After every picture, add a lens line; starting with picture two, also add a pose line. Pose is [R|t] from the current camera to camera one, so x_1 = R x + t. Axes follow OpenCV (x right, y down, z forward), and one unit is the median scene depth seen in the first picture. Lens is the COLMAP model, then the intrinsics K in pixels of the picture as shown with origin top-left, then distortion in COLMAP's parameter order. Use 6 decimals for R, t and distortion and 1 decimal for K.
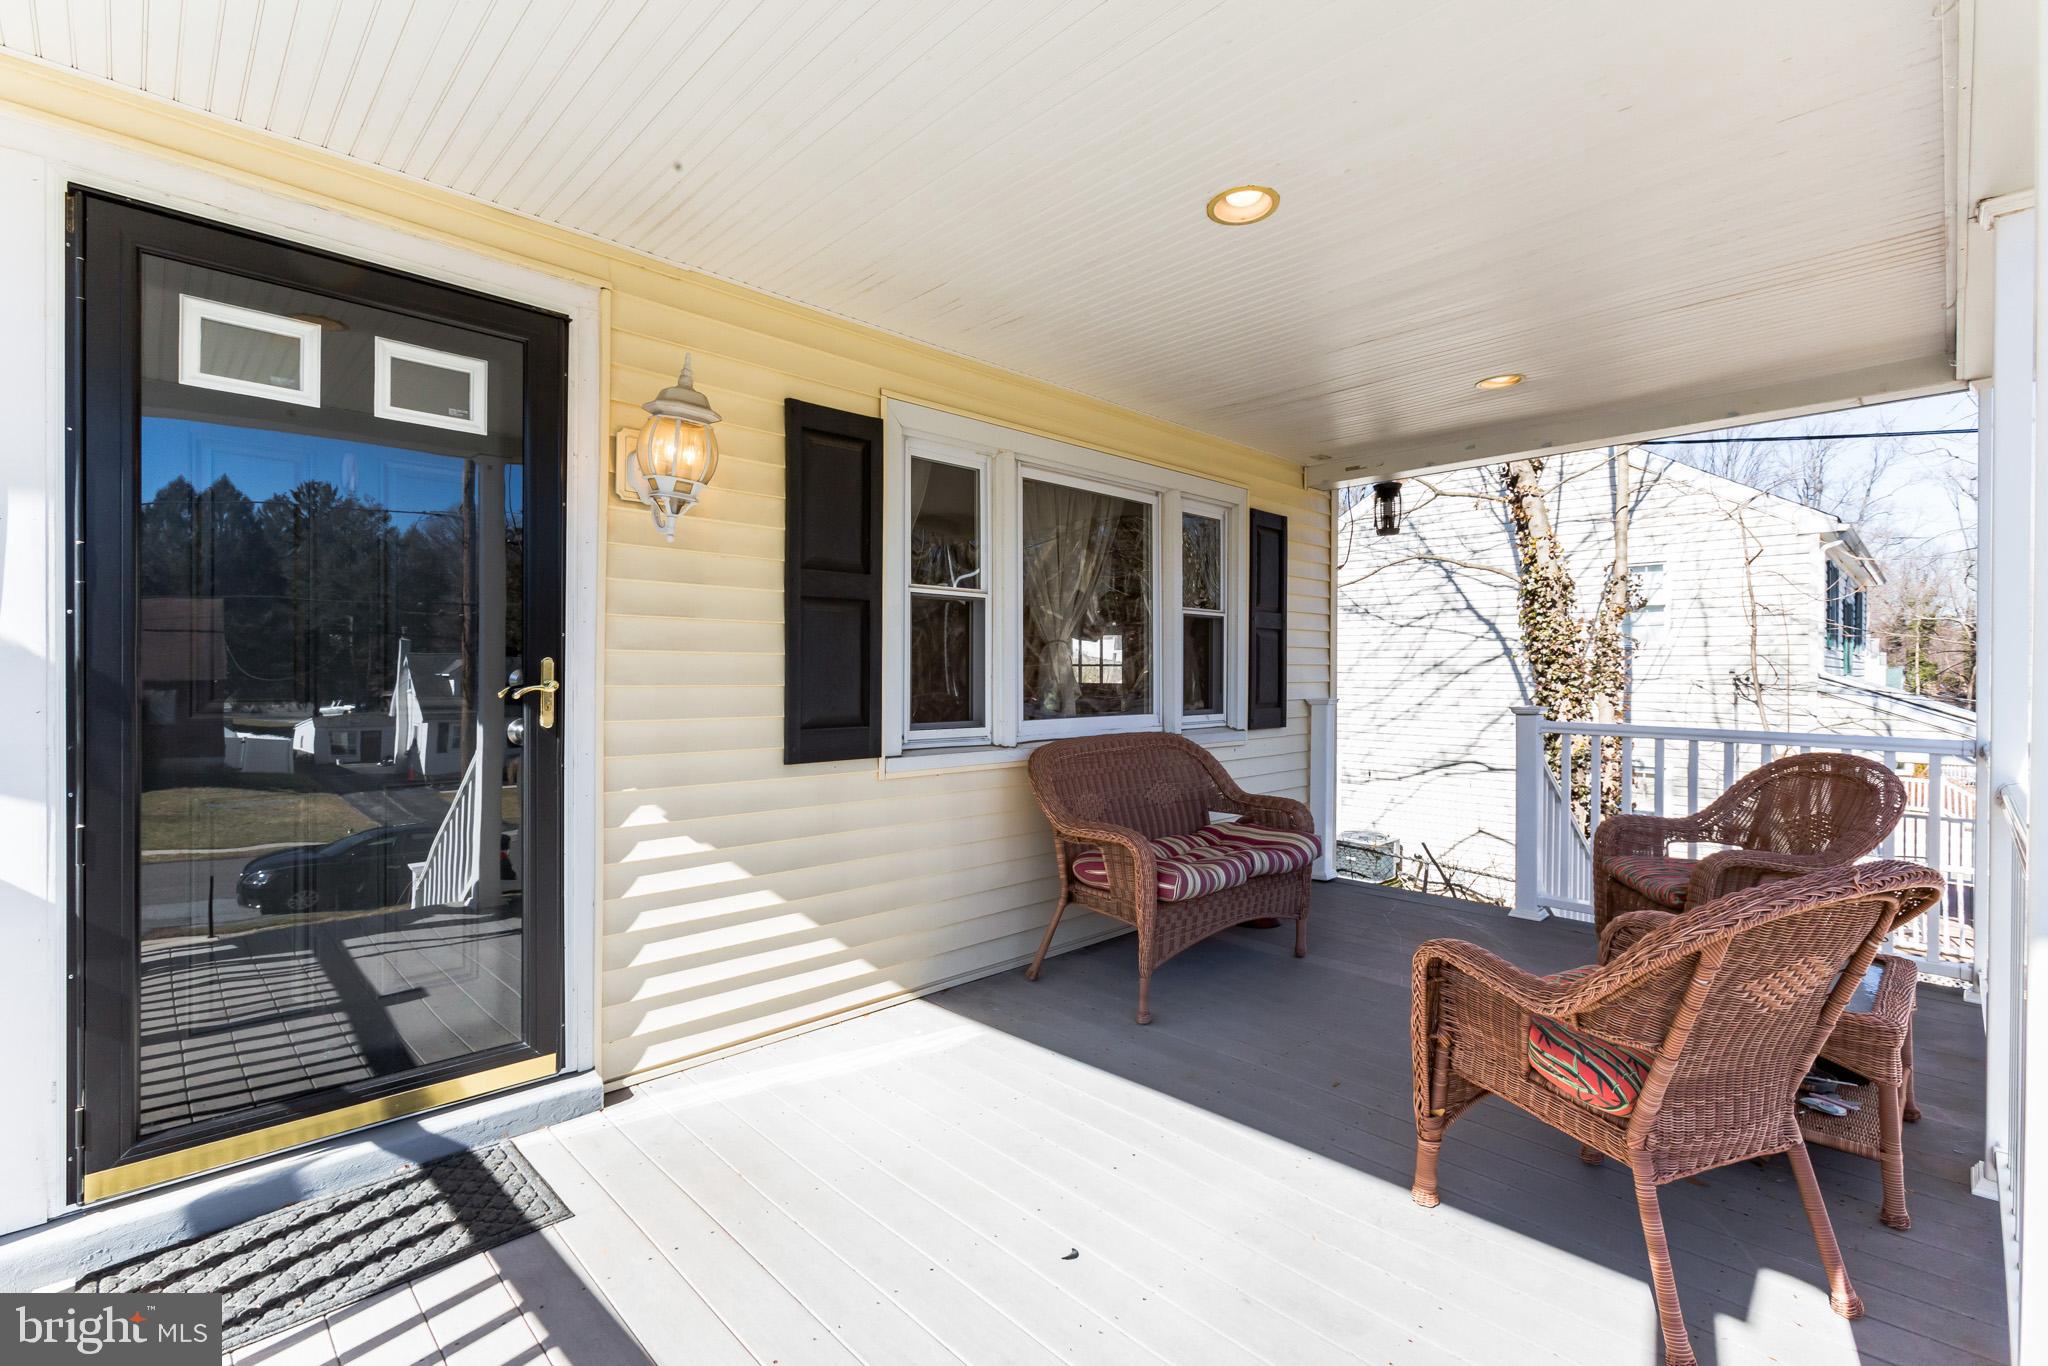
lens RADIAL K [[914.2, 0, 988.4], [0, 914.2, 679.6], [0, 0, 1]] dist [0.000035, 0.000323]
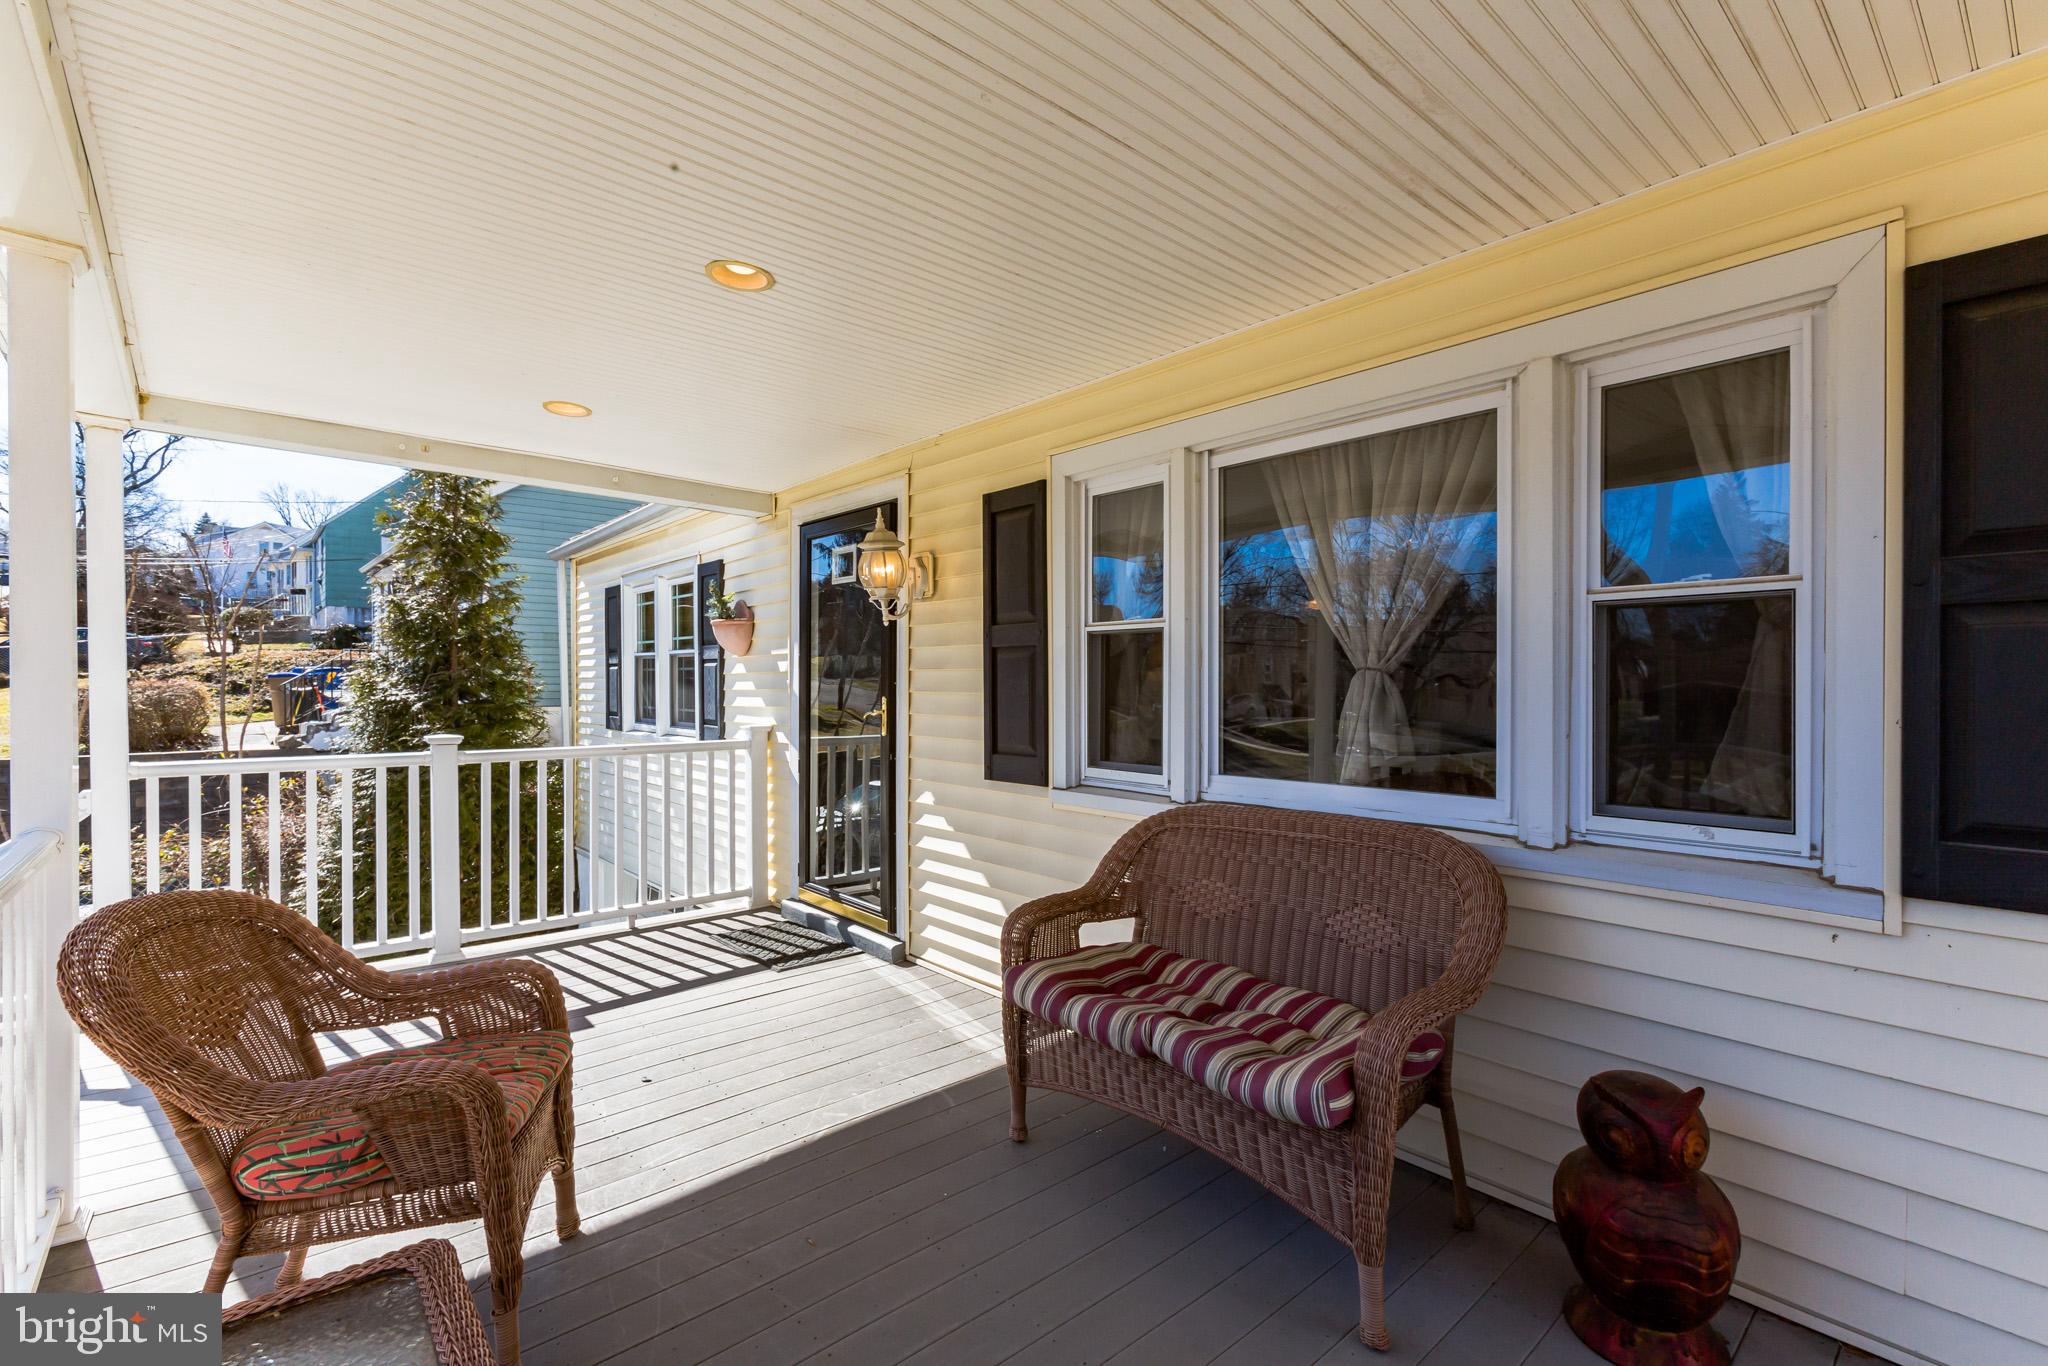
lens RADIAL K [[914.2, 0, 988.4], [0, 914.2, 679.6], [0, 0, 1]] dist [0.000035, 0.000323]
pose [[-0.049171, -0.004271, -0.998781, 1.062712], [-0.002843, 0.999987, -0.004136, -0.042522], [0.998786, 0.002636, -0.049183, 1.062128]]
